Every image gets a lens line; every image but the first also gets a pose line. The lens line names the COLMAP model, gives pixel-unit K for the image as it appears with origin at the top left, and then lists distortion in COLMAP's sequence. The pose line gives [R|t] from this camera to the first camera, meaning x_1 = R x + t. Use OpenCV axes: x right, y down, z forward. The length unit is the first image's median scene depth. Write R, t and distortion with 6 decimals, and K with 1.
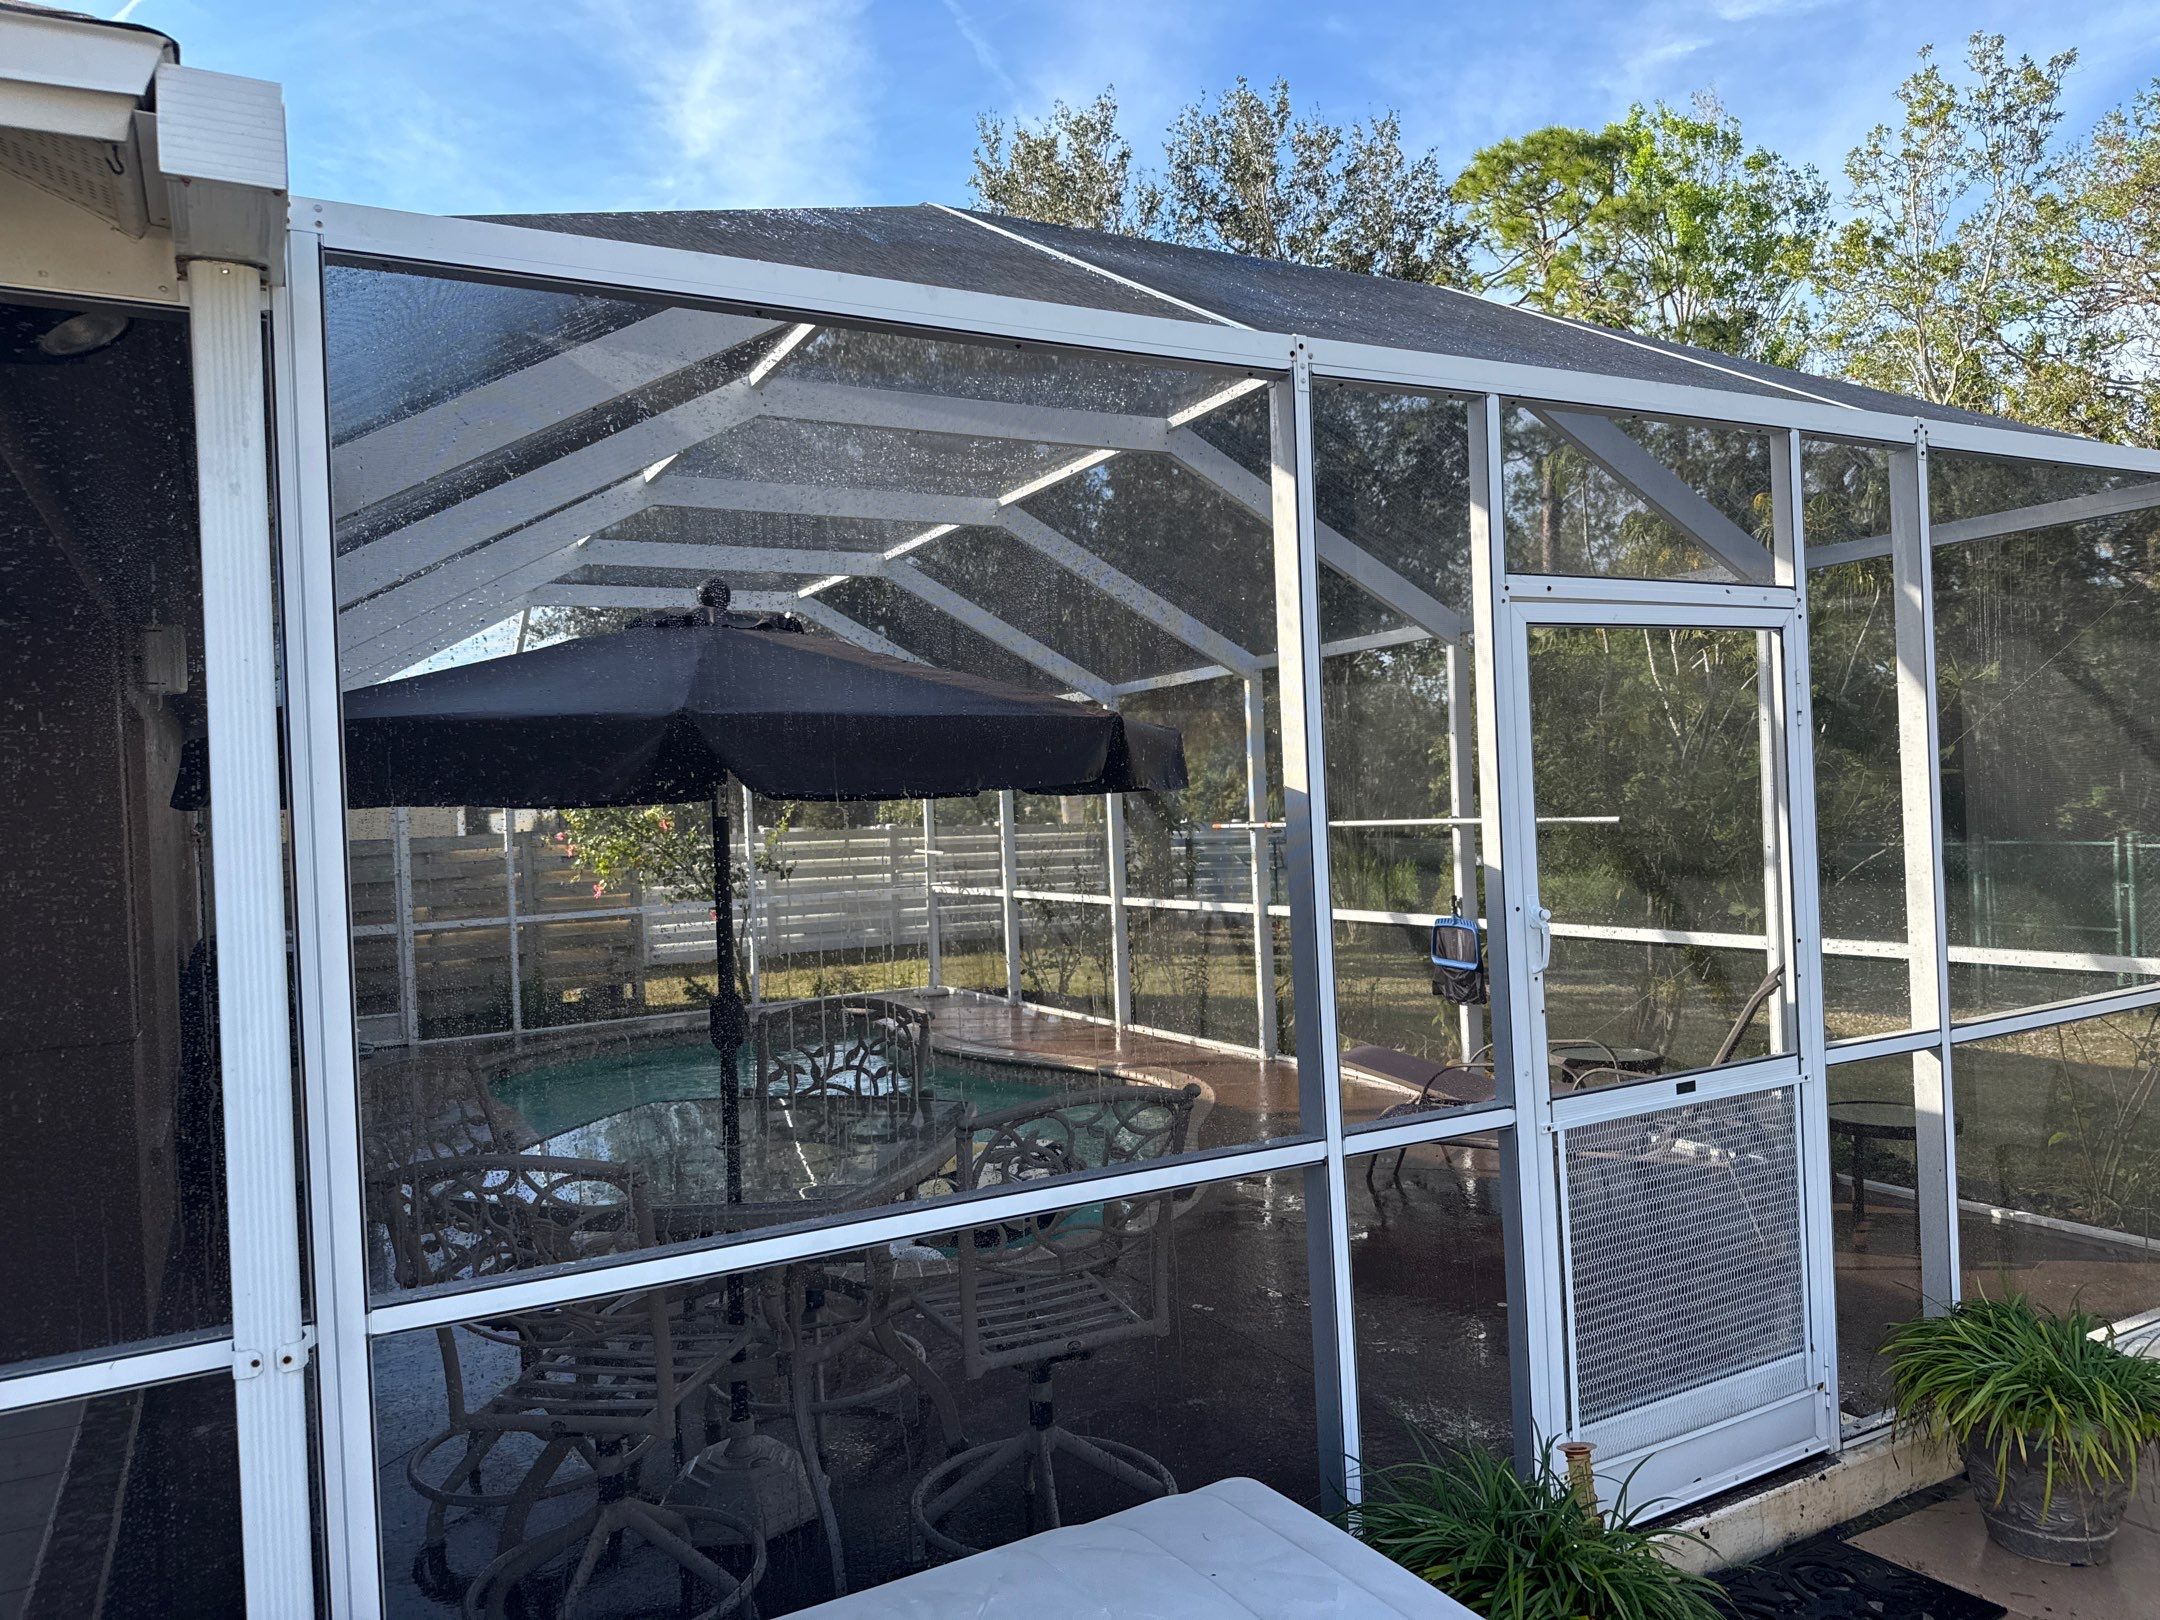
lens RADIAL K [[1517.4, 0, 1096.8], [0, 1517.4, 807.0], [0, 0, 1]] dist [0.043575, -0.050367]
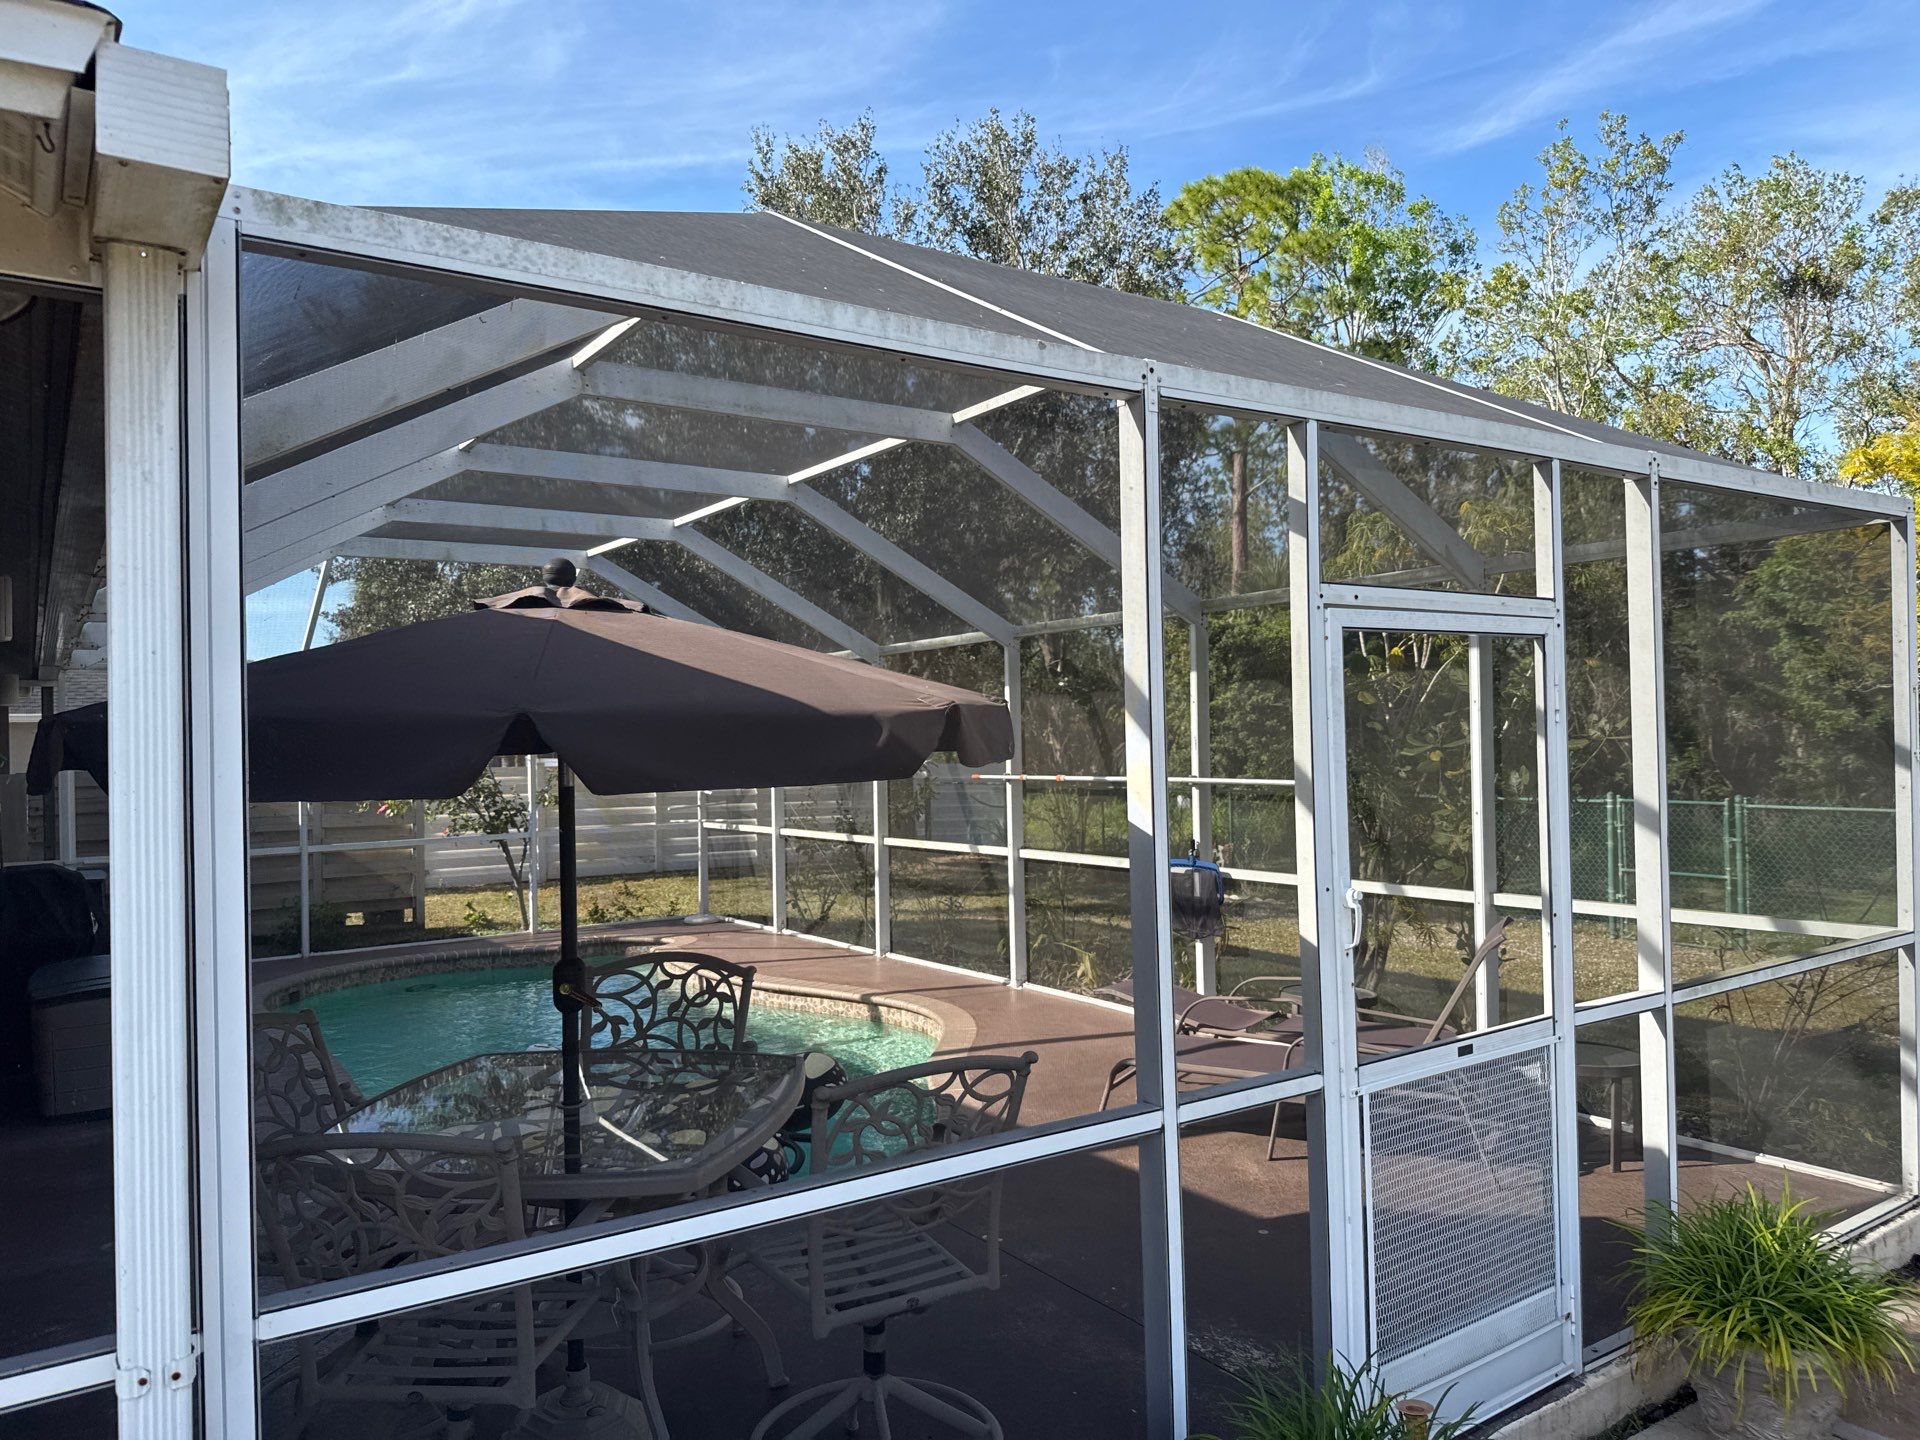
lens RADIAL K [[1348.8, 0, 958.8], [0, 1348.8, 721.8], [0, 0, 1]] dist [0.043575, -0.050367]
pose [[0.995328, 0.022301, 0.093943, -0.025556], [-0.020619, 0.999610, -0.018836, -0.009324], [-0.094327, 0.016811, 0.995399, 0.018340]]
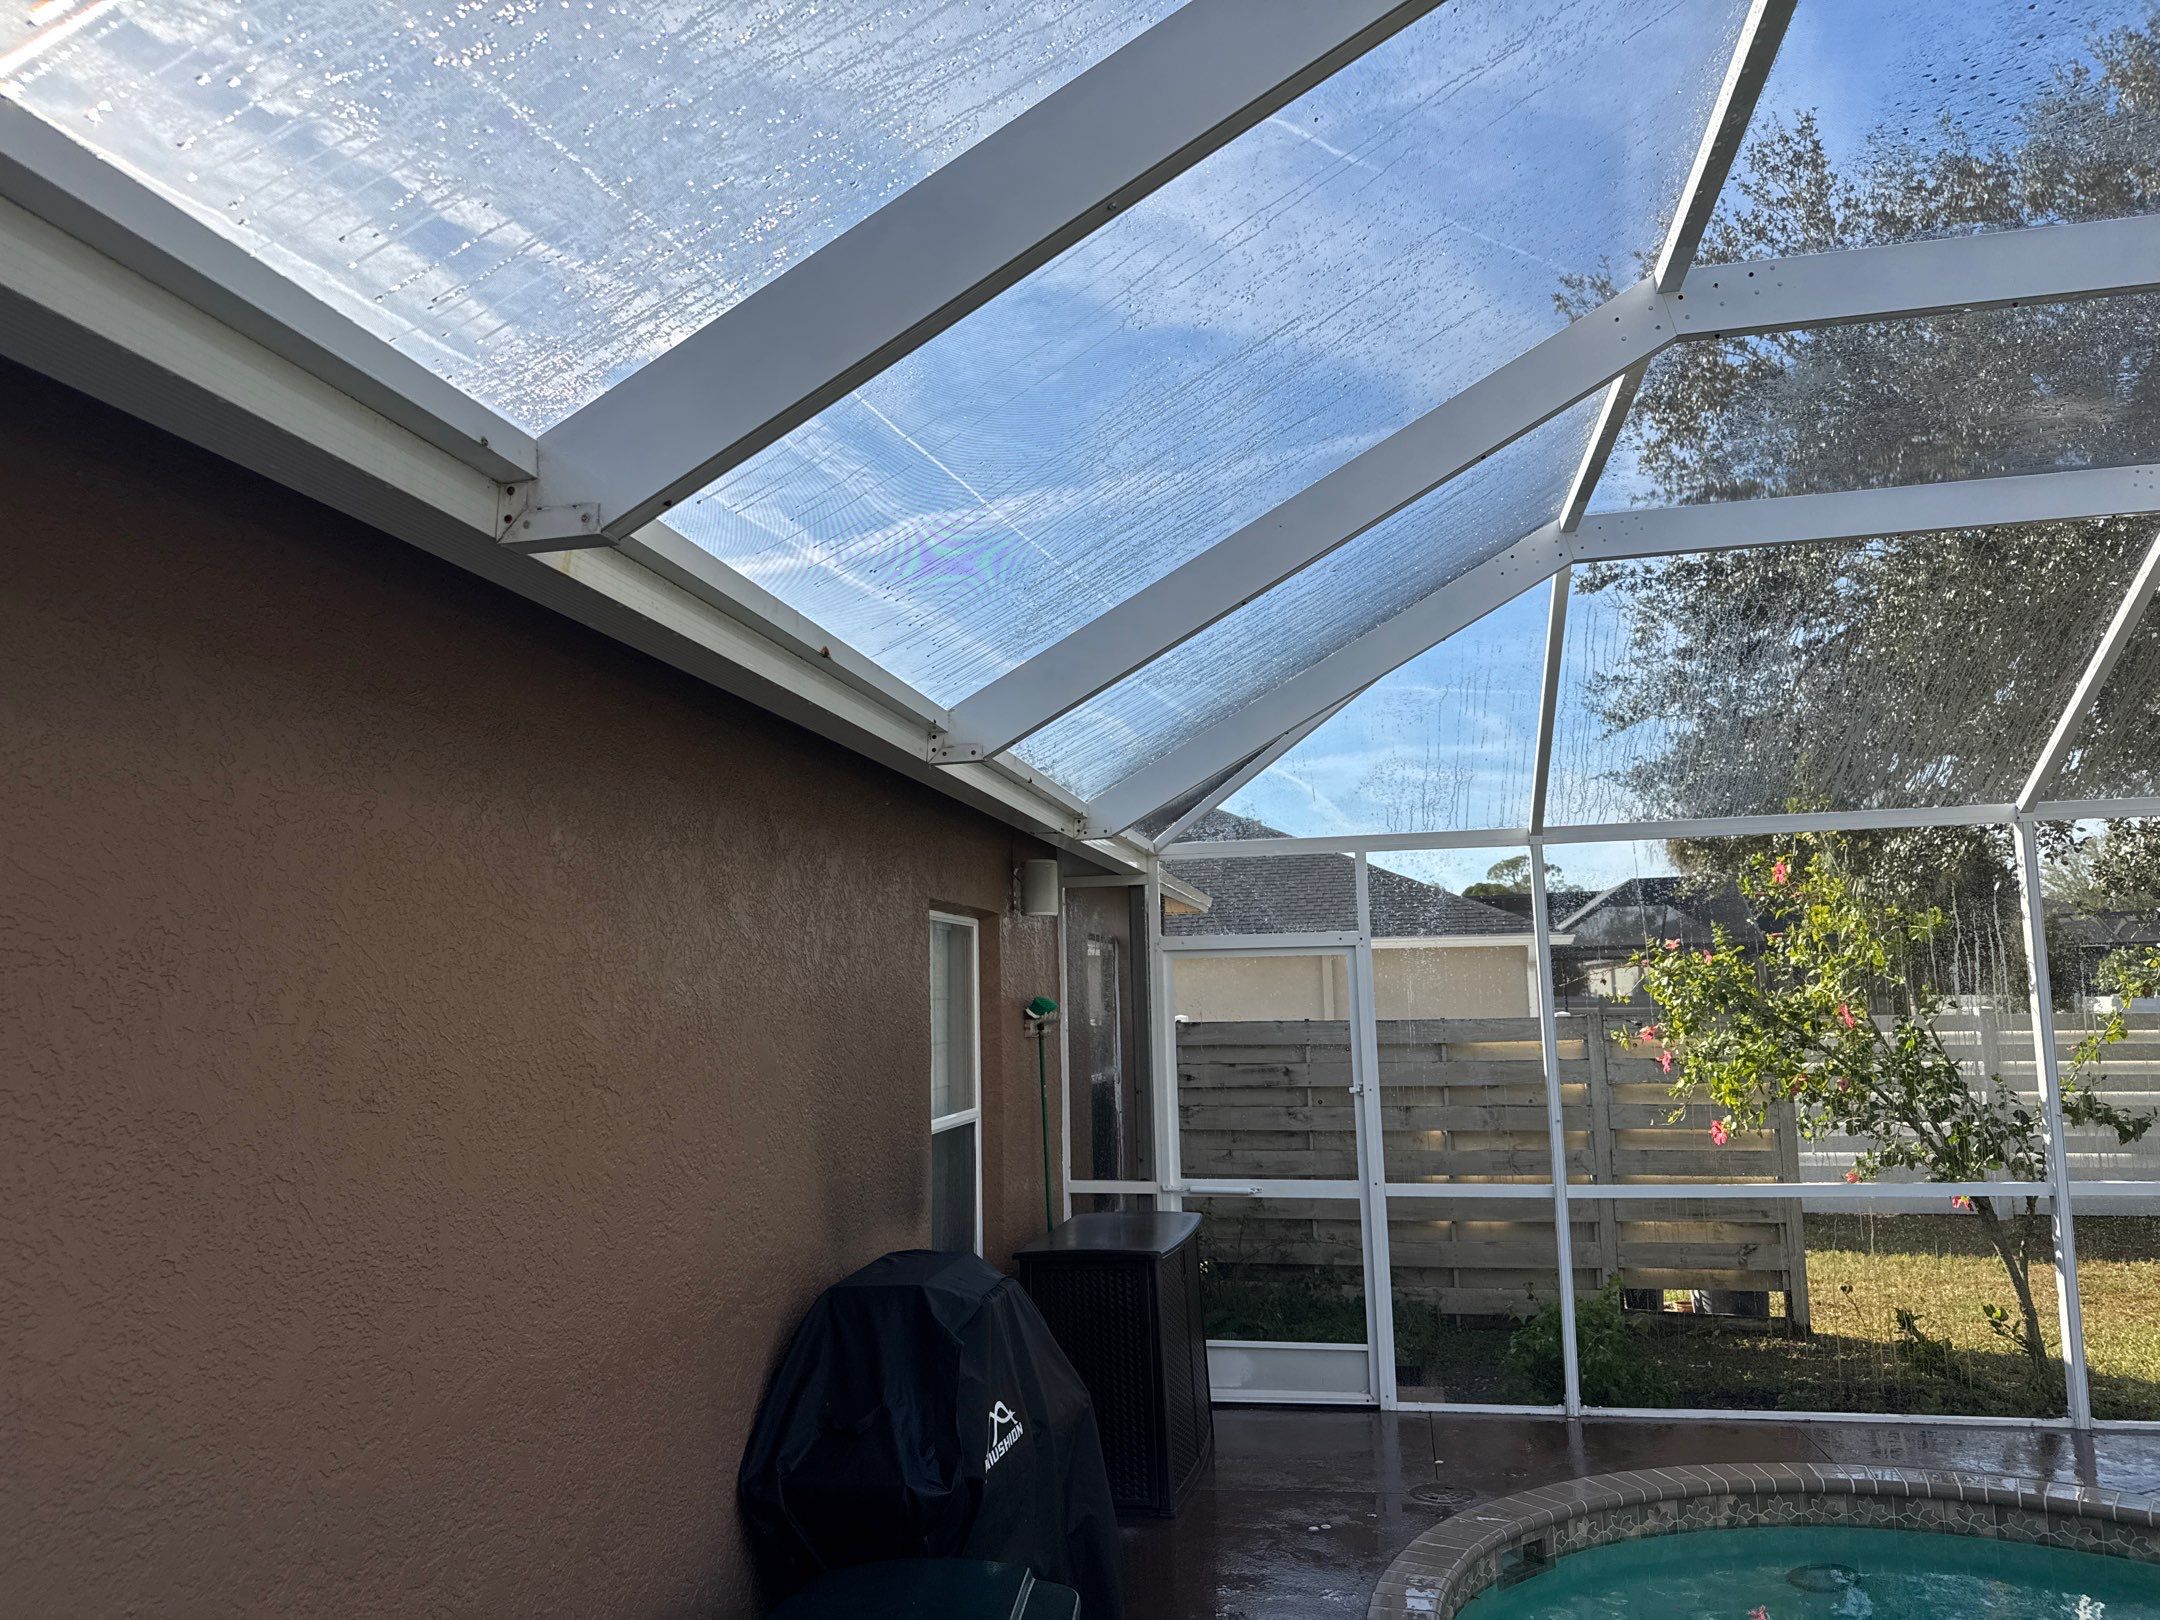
lens RADIAL K [[1517.4, 0, 1074.7], [0, 1517.4, 813.7], [0, 0, 1]] dist [0.043575, -0.050367]
pose [[0.759359, -0.052541, -0.648547, -0.208352], [-0.011109, 0.995542, -0.093660, -0.008389], [0.650577, 0.078326, 0.755391, 0.629445]]
